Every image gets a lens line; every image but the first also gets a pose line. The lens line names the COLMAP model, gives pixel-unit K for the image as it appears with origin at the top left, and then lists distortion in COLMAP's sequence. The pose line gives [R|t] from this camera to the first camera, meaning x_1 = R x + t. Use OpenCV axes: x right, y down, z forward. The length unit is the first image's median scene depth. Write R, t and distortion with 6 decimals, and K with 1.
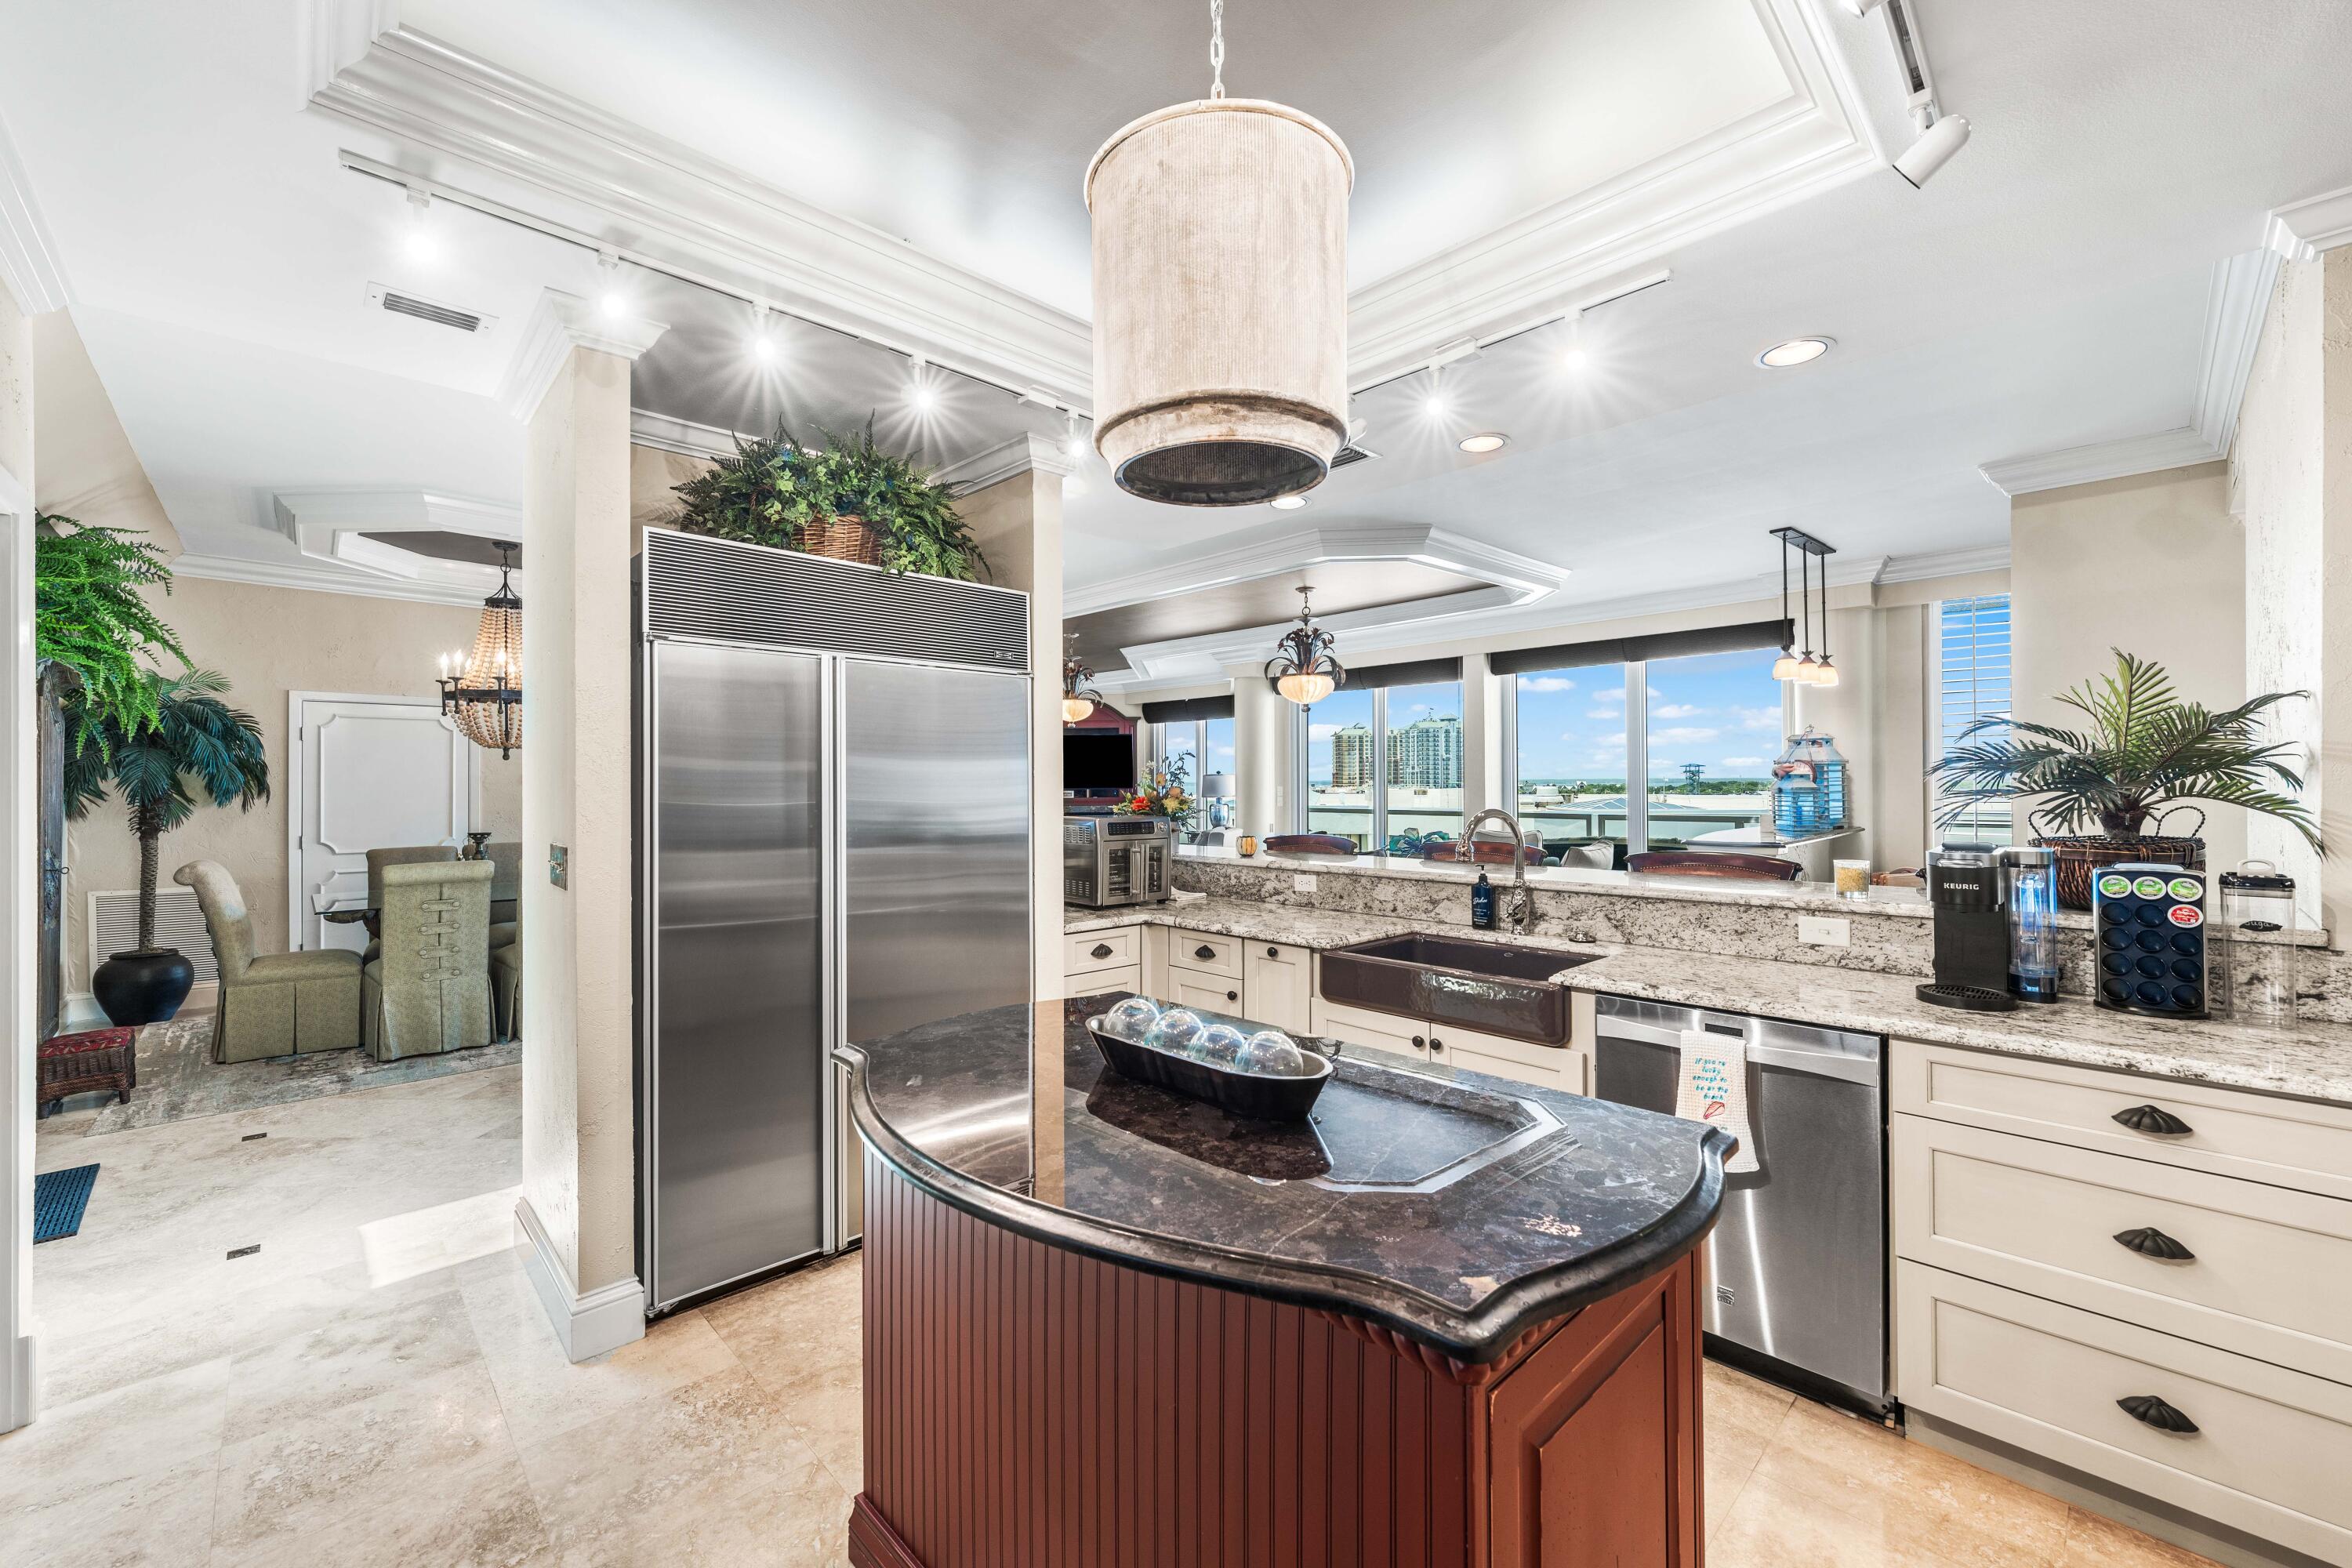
lens RADIAL K [[945.2, 0, 1174.4], [0, 945.2, 780.8], [0, 0, 1]] dist [0.000036, -0.000098]
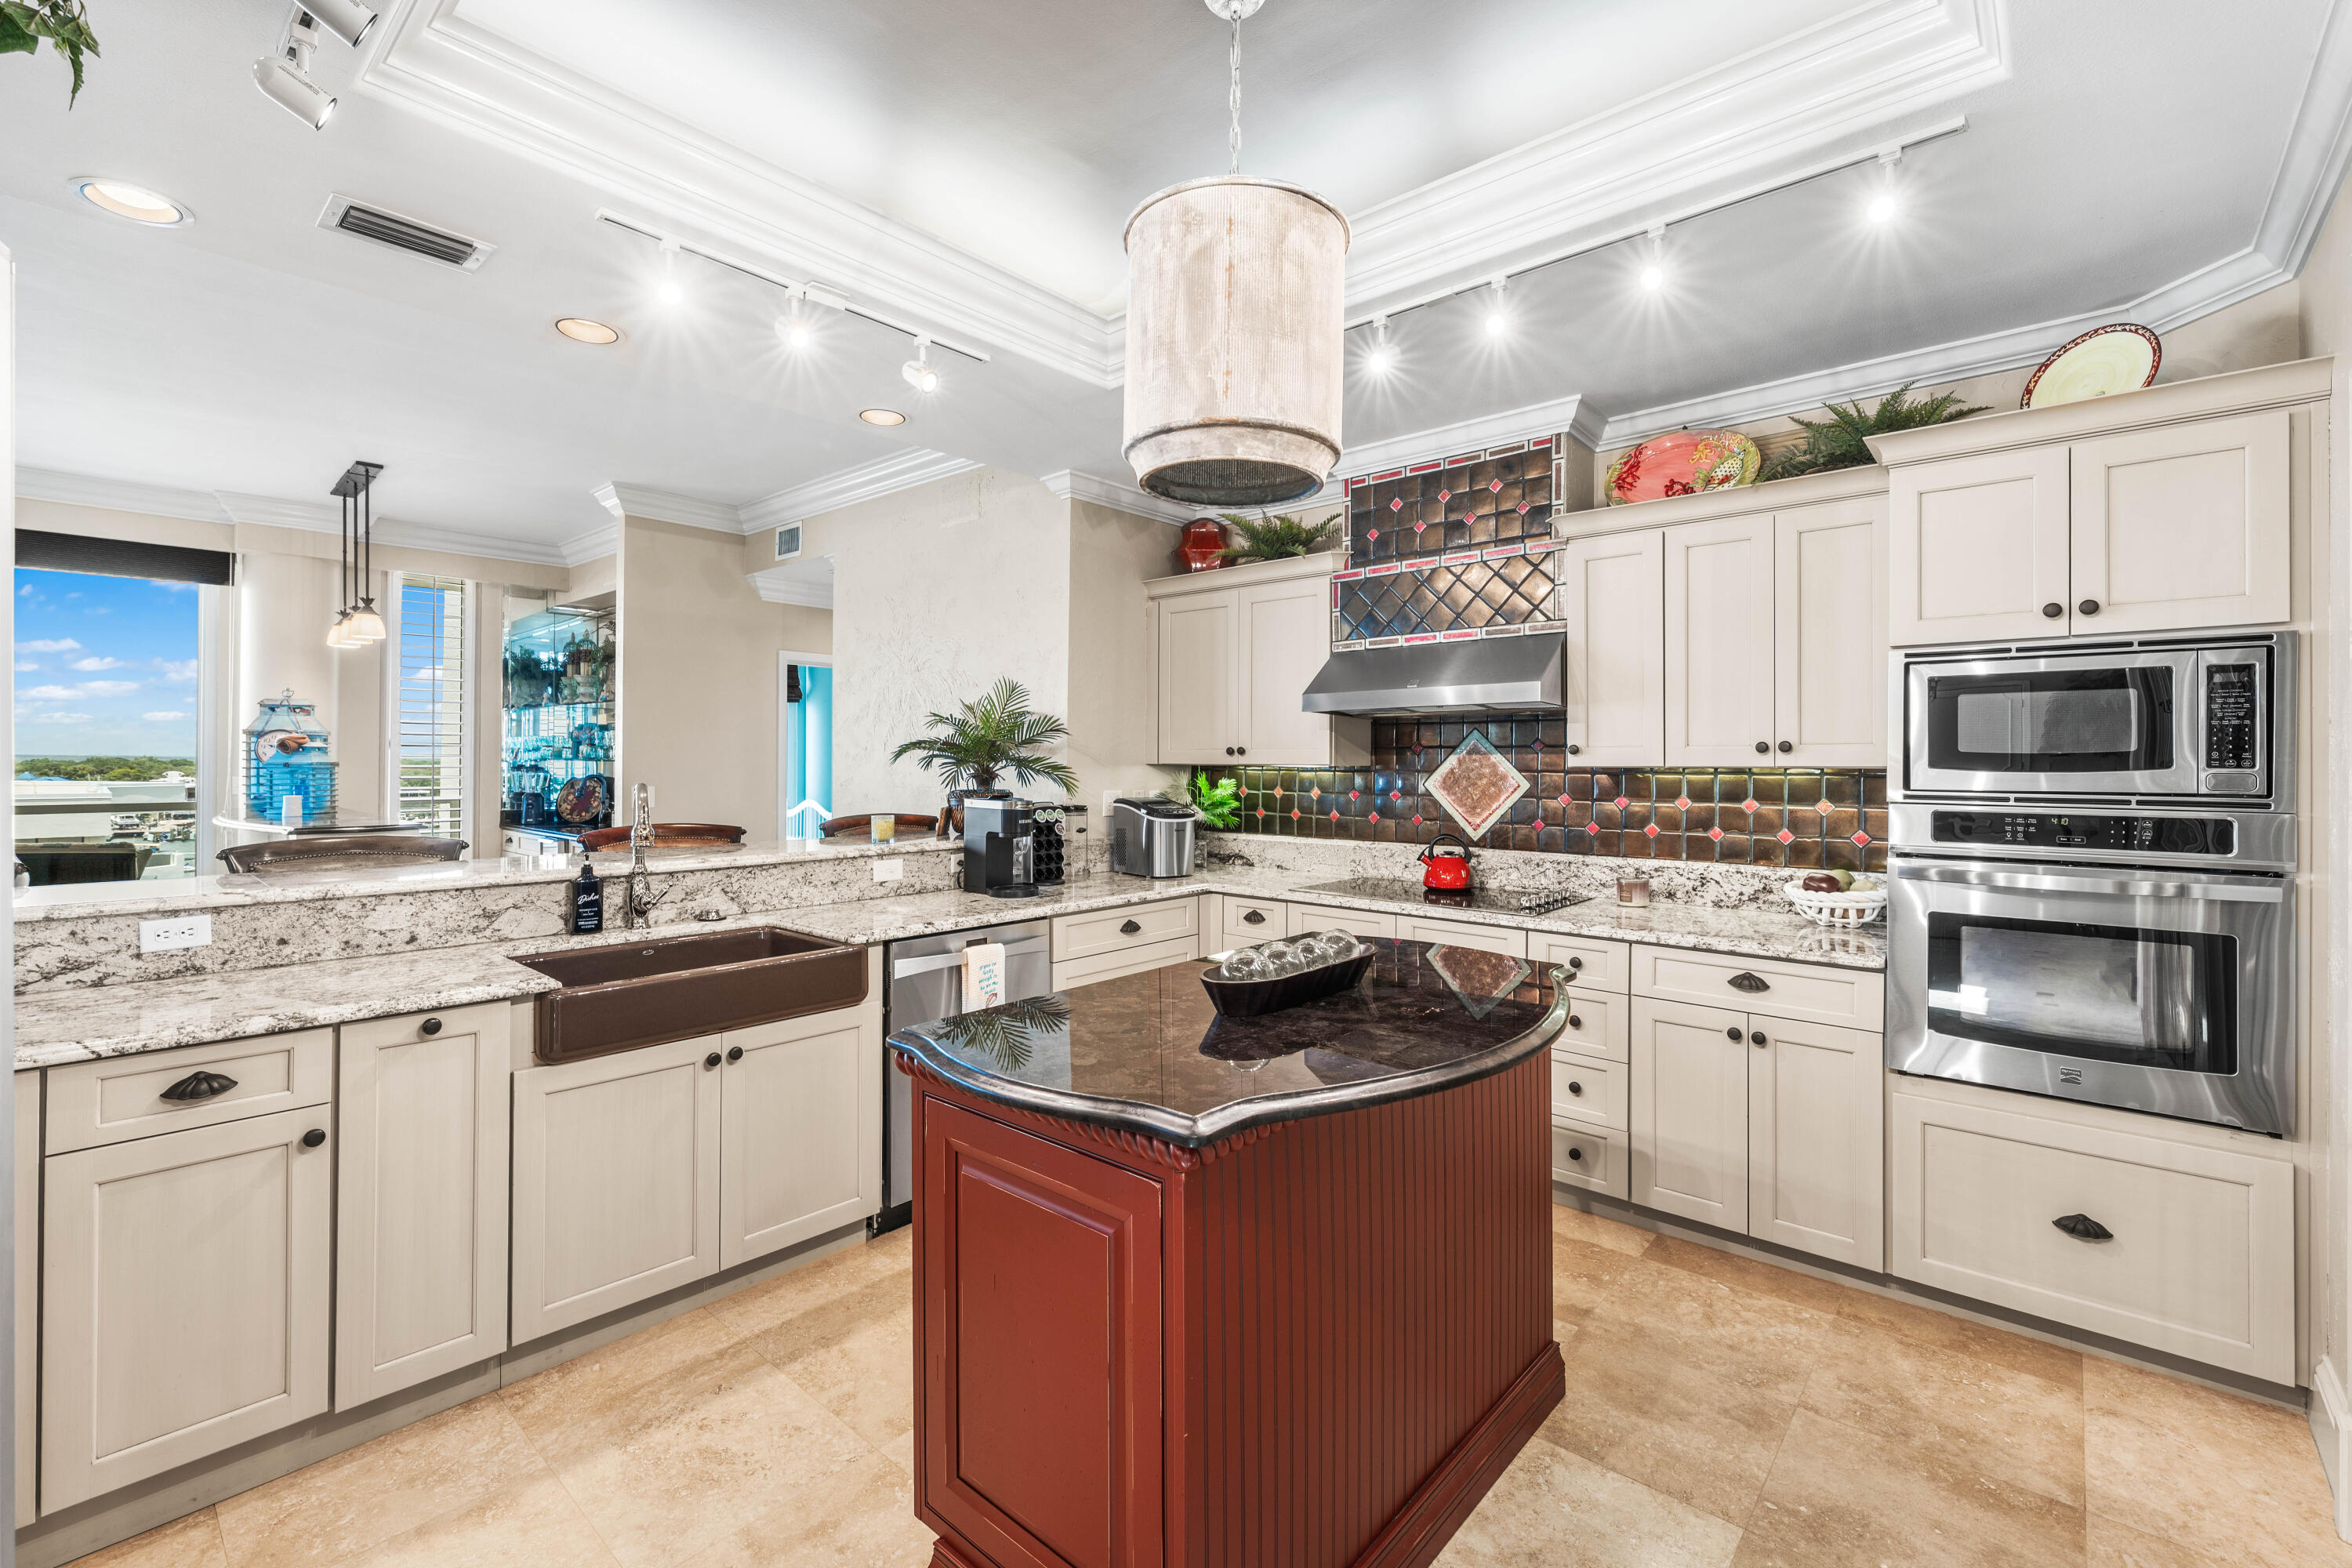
lens RADIAL K [[1003.7, 0, 1179.6], [0, 1003.7, 755.1], [0, 0, 1]] dist [0.000628, 0.000089]
pose [[-0.091044, 0.012211, 0.995772, -0.471548], [-0.007419, 0.999889, -0.012939, 0.010055], [-0.995819, -0.008565, -0.090944, 0.473654]]
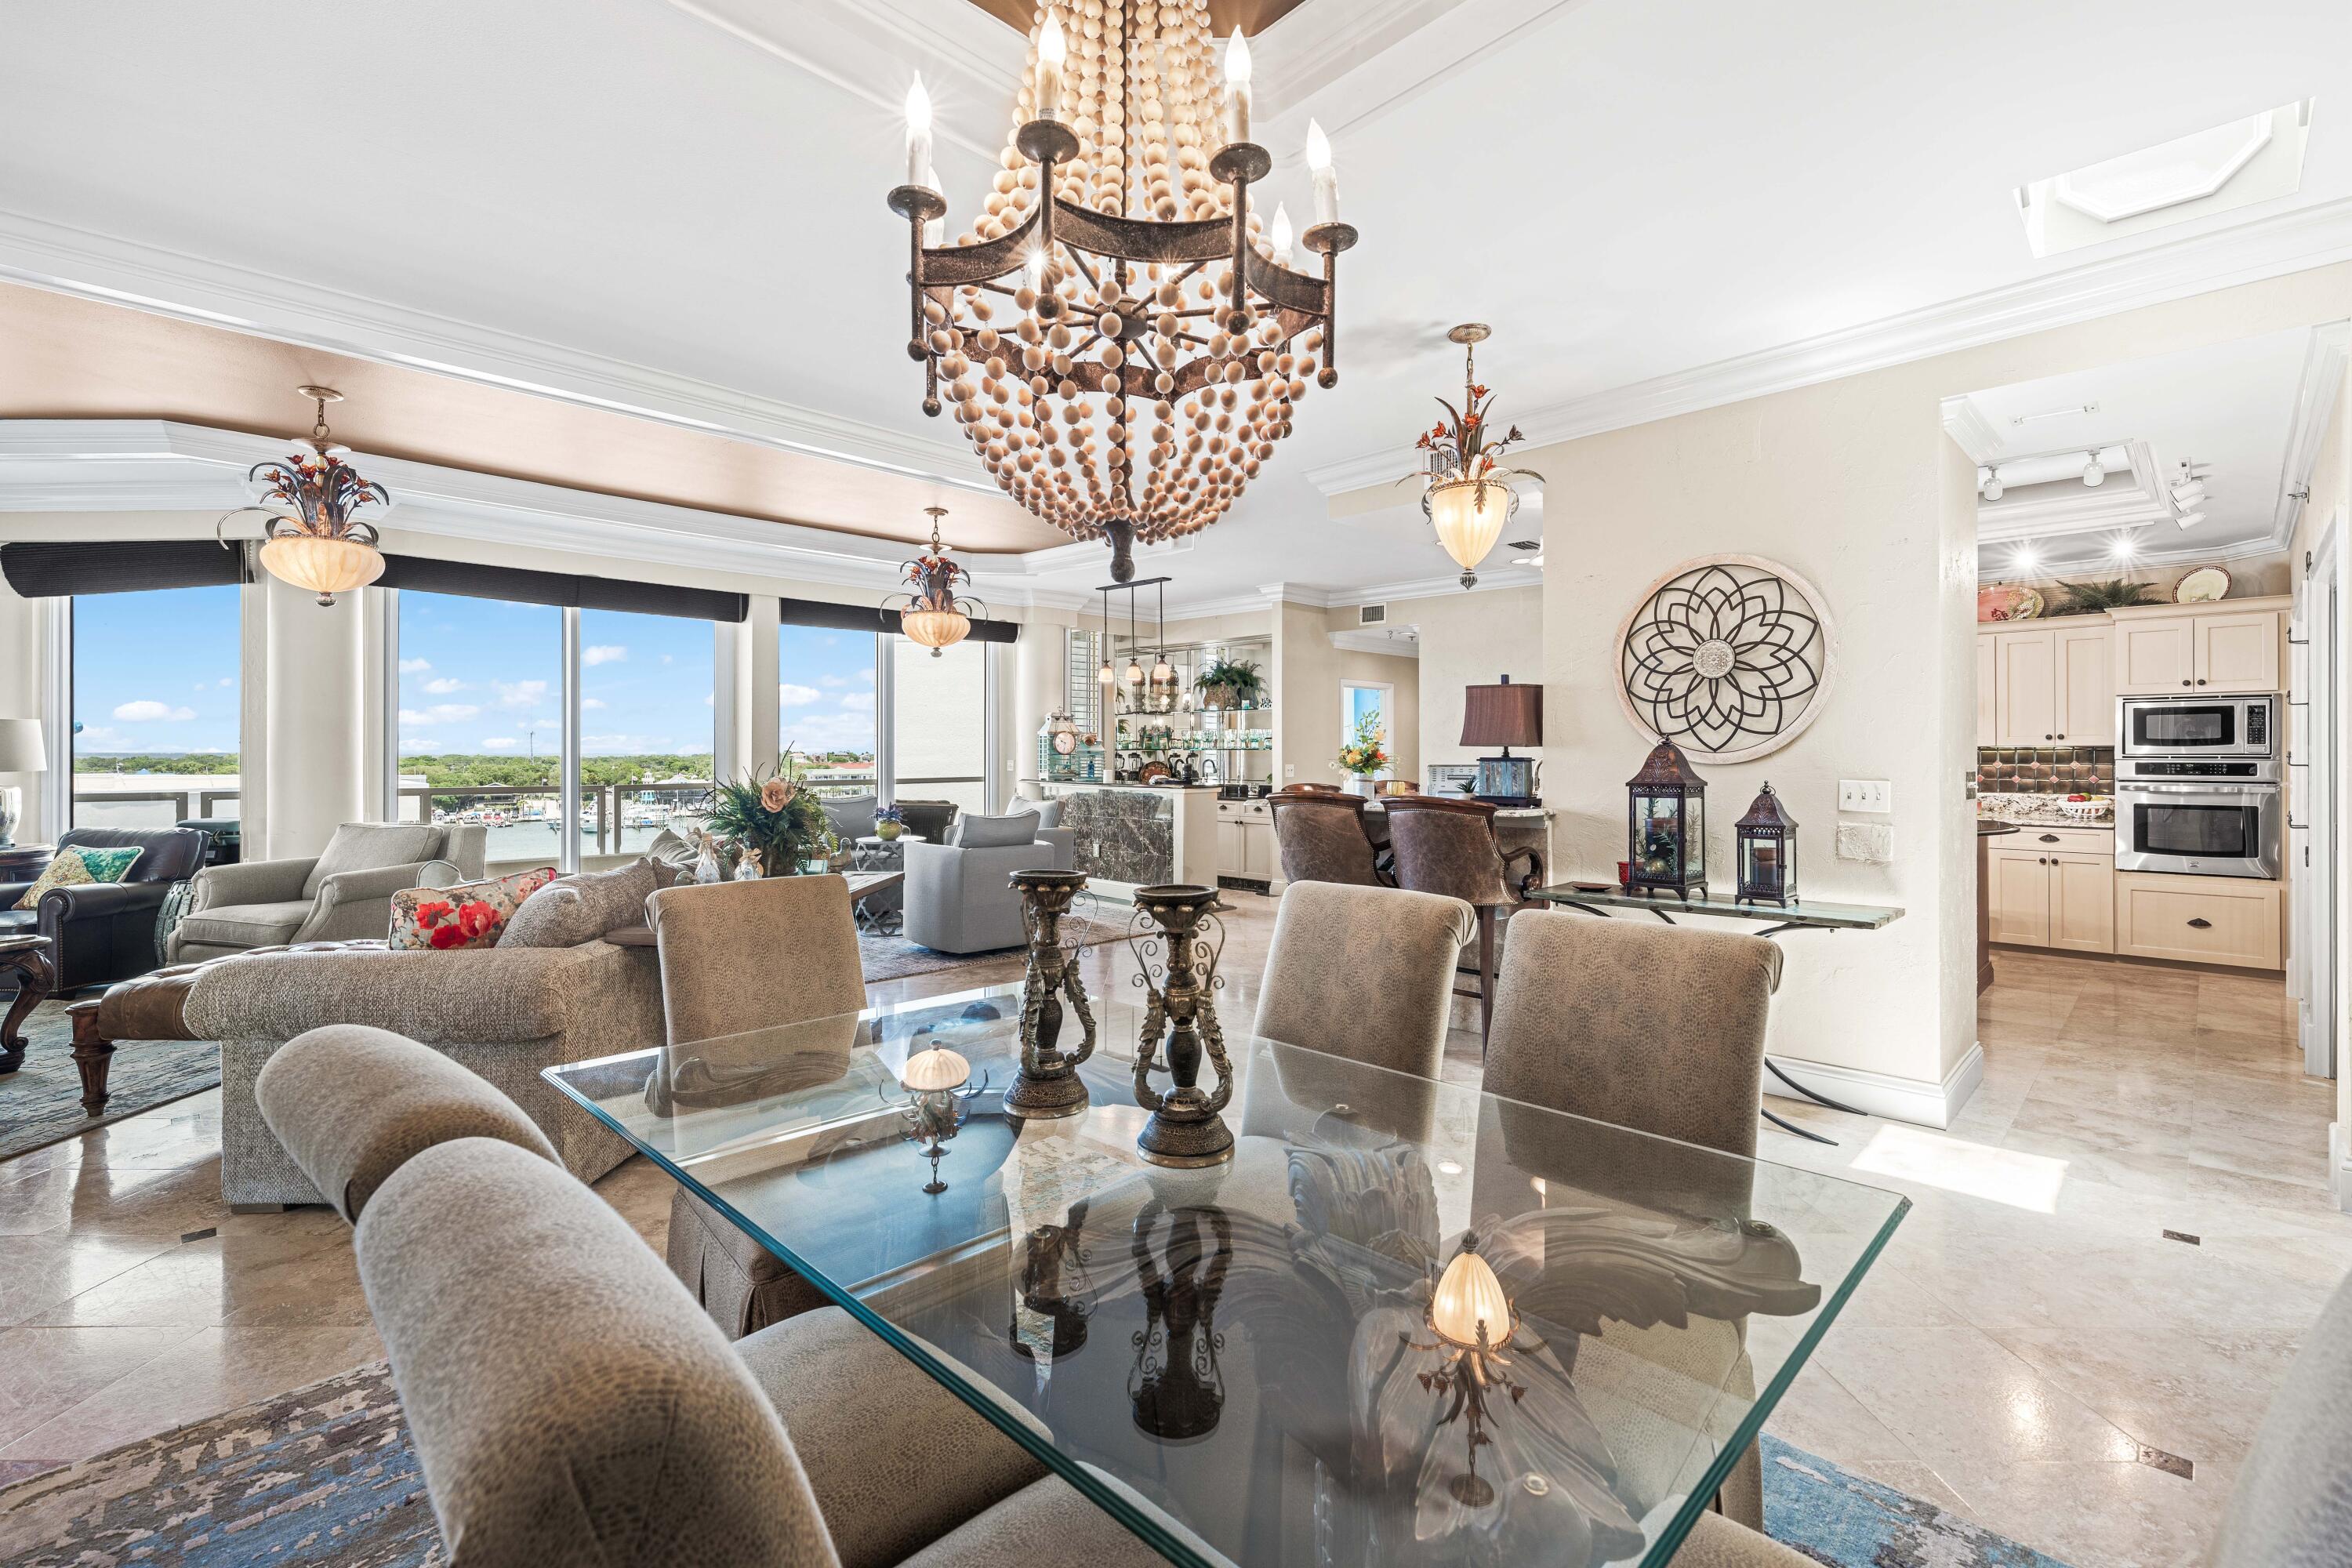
lens RADIAL K [[1043.8, 0, 1178.9], [0, 1043.8, 751.7], [0, 0, 1]] dist [0.003230, -0.000752]
pose [[-0.035960, 0.008147, 0.999320, -1.381768], [-0.002789, 0.999962, -0.008252, 0.032196], [-0.999349, -0.003084, -0.035936, 1.411478]]
